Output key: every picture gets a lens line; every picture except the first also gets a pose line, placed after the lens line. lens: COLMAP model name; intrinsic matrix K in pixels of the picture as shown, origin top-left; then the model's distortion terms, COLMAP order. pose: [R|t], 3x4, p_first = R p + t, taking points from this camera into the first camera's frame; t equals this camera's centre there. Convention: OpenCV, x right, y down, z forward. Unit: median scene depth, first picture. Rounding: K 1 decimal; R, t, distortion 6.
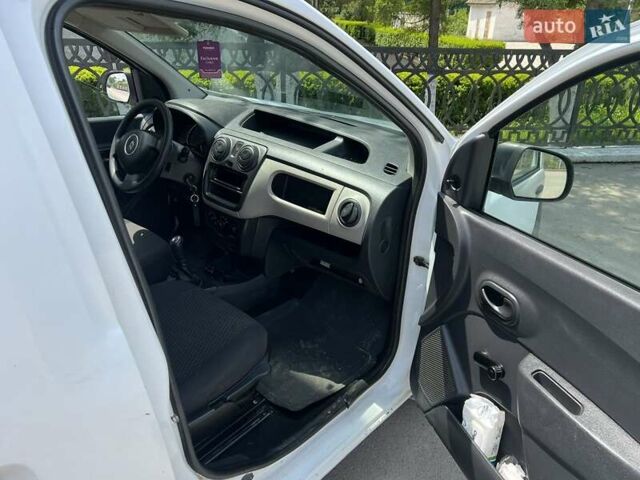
lens RADIAL K [[462.0, 0, 320.0], [0, 462.0, 240.0], [0, 0, 1]] dist [0.104442, -0.204375]
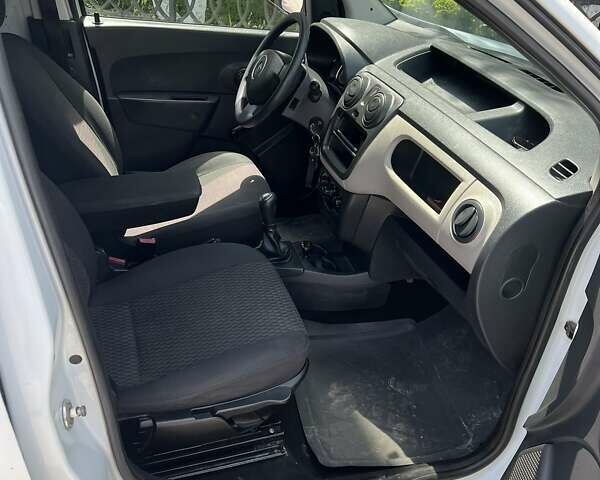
lens RADIAL K [[580.5, 0, 300.9], [0, 580.5, 247.7], [0, 0, 1]] dist [0.129248, -0.296181]
pose [[0.861531, 0.287501, -0.418459, 0.169502], [-0.263091, 0.957730, 0.116349, -0.045024], [0.434221, 0.009854, 0.900753, 0.135957]]
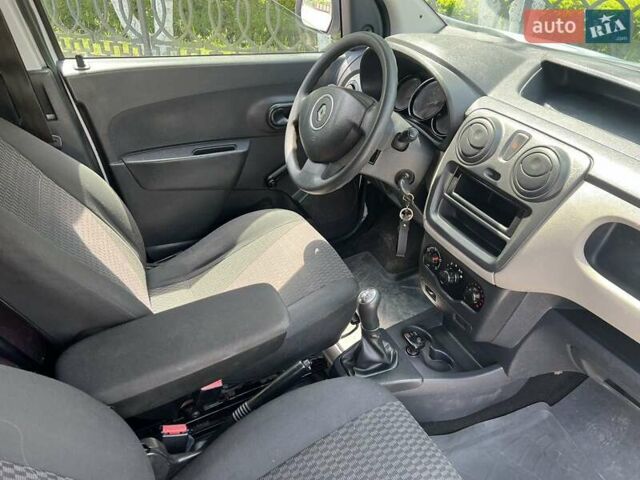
lens RADIAL K [[491.3, 0, 334.3], [0, 491.3, 247.7], [0, 0, 1]] dist [0.096886, -0.142282]
pose [[0.933611, 0.191287, -0.302953, -0.170972], [-0.151023, 0.976869, 0.151393, -0.137124], [0.324905, -0.095589, 0.940904, 0.410155]]
